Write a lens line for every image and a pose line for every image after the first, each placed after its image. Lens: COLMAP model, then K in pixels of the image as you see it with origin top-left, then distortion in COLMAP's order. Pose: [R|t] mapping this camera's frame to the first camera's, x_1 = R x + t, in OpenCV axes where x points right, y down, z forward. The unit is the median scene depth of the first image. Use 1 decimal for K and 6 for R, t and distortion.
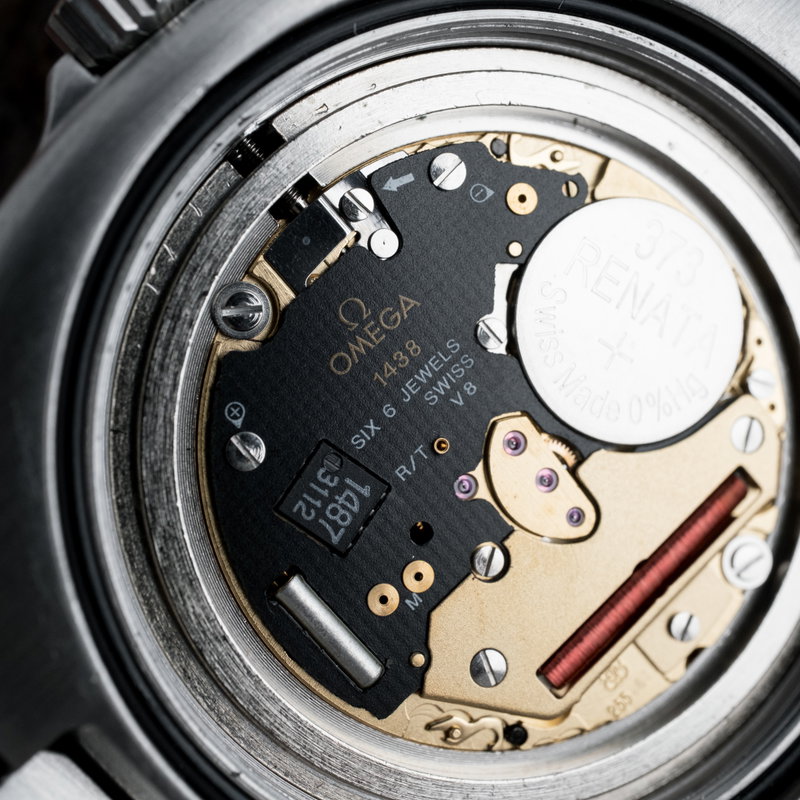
lens RADIAL K [[1449.0, 0, 400.0], [0, 1449.0, 403.1], [0, 0, 1]] dist [0.044054, 0.000000]
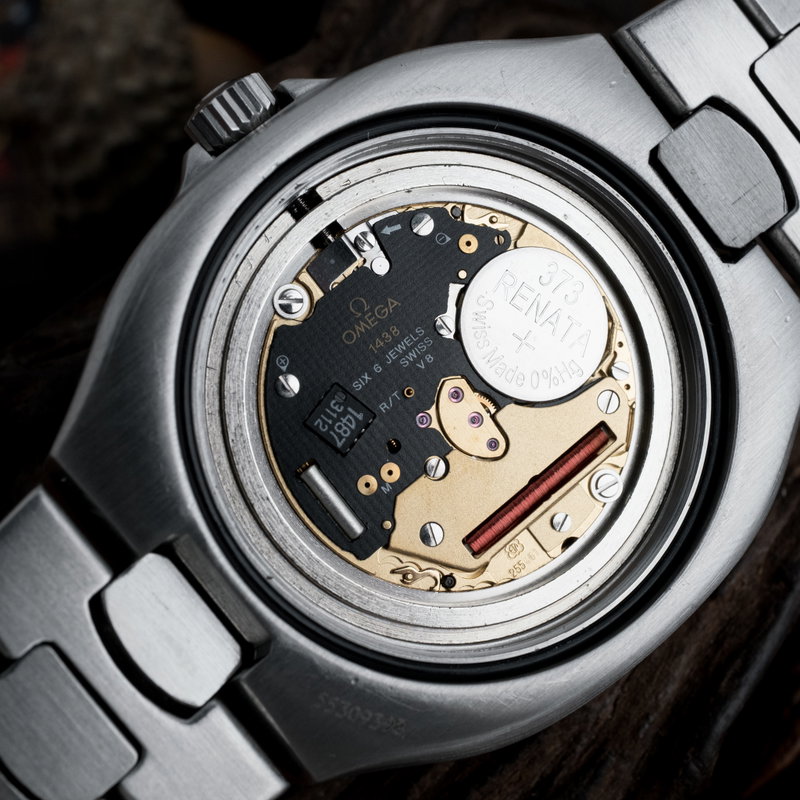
lens RADIAL K [[1449.0, 0, 399.9], [0, 1449.0, 397.8], [0, 0, 1]] dist [0.044054, 0.000000]
pose [[0.997448, 0.052364, -0.048532, 0.095967], [-0.055916, 0.995616, -0.074978, 0.155351], [0.044393, 0.077500, 0.996004, -0.596892]]
